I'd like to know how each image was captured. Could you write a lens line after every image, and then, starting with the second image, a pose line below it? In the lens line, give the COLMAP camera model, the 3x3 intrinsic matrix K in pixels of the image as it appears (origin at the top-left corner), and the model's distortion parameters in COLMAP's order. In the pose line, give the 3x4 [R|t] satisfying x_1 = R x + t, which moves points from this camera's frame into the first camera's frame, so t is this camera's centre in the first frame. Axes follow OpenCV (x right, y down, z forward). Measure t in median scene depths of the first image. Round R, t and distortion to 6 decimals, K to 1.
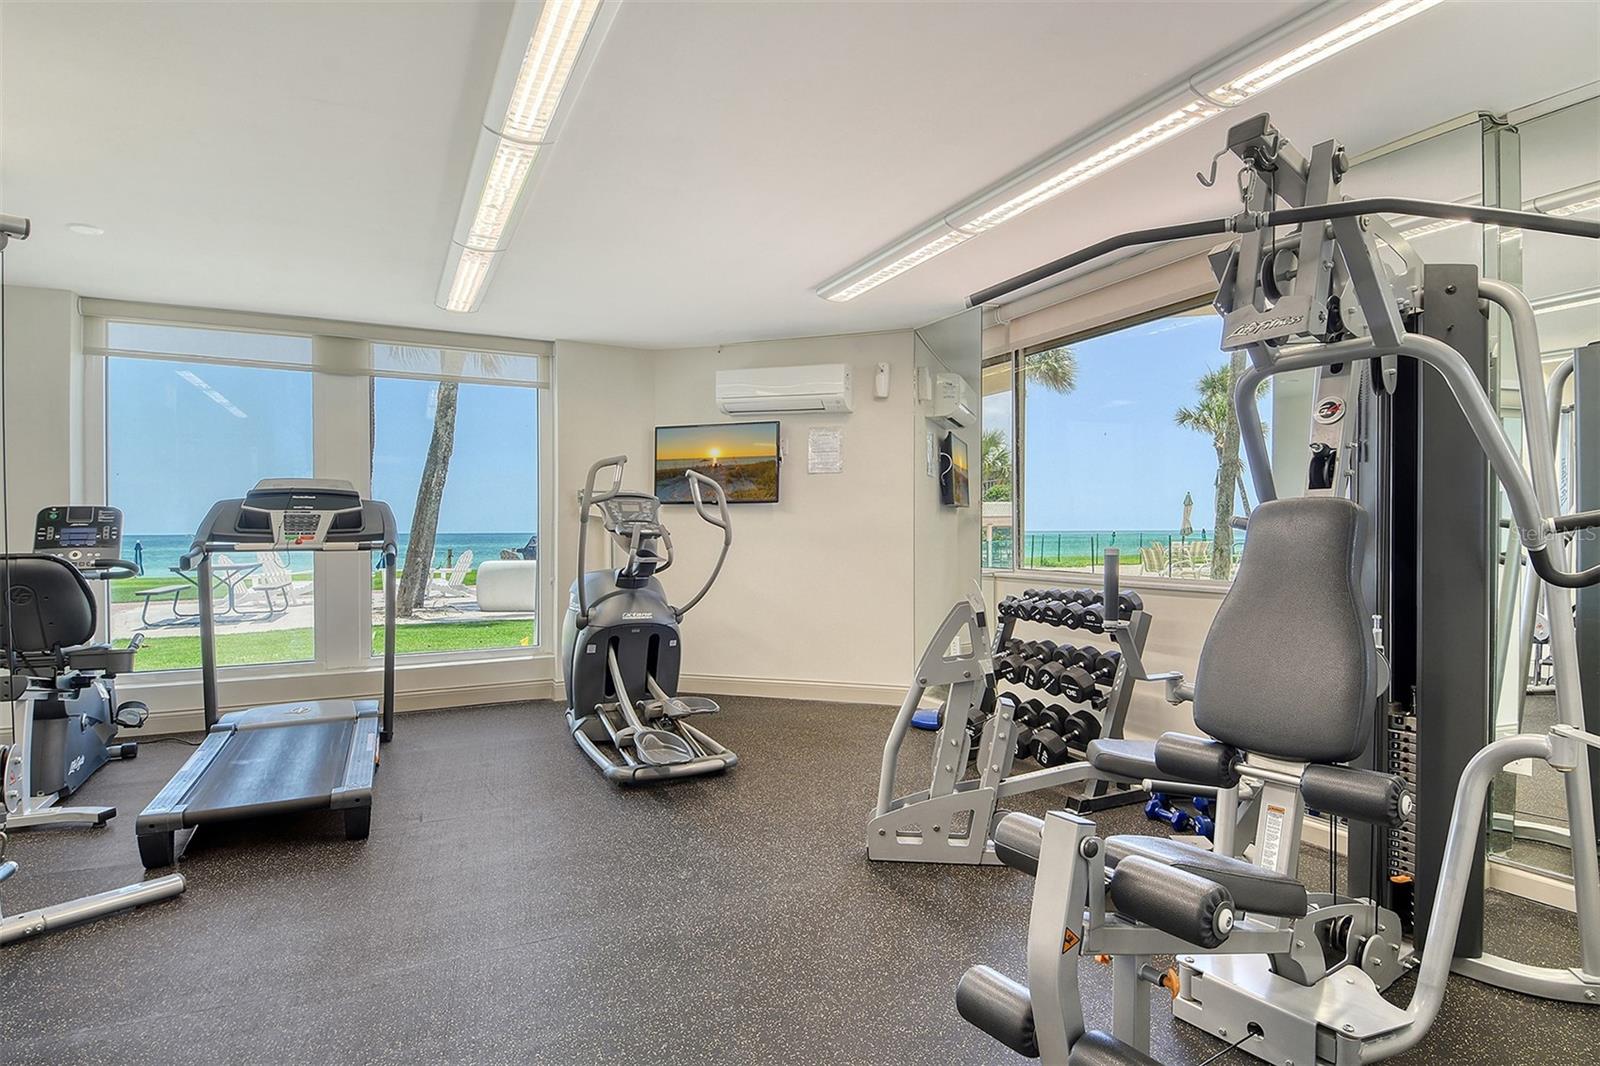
lens RADIAL K [[808.7, 0, 808.9], [0, 808.7, 525.9], [0, 0, 1]] dist [0.021212, -0.025036]
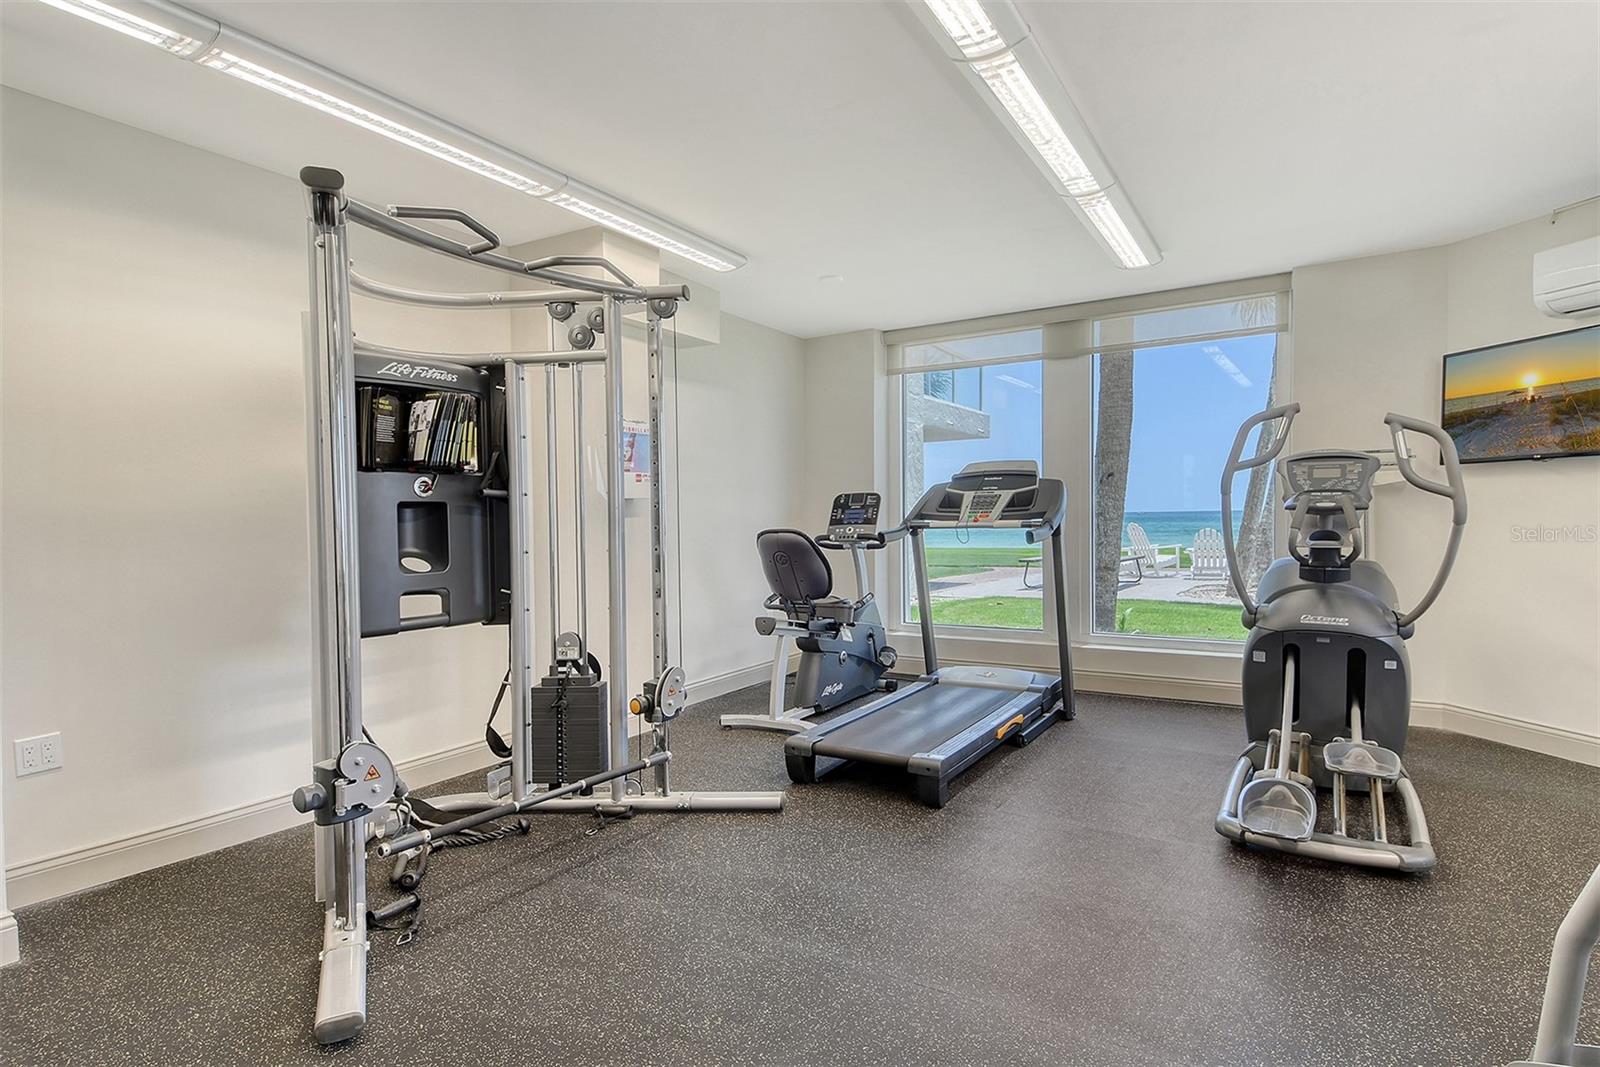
lens RADIAL K [[808.7, 0, 808.9], [0, 808.7, 526.4], [0, 0, 1]] dist [0.021212, -0.025036]
pose [[0.542813, 0.005292, -0.839837, 0.151336], [0.019913, 0.999618, 0.019169, 0.002991], [0.839618, -0.027129, 0.542500, 0.213956]]
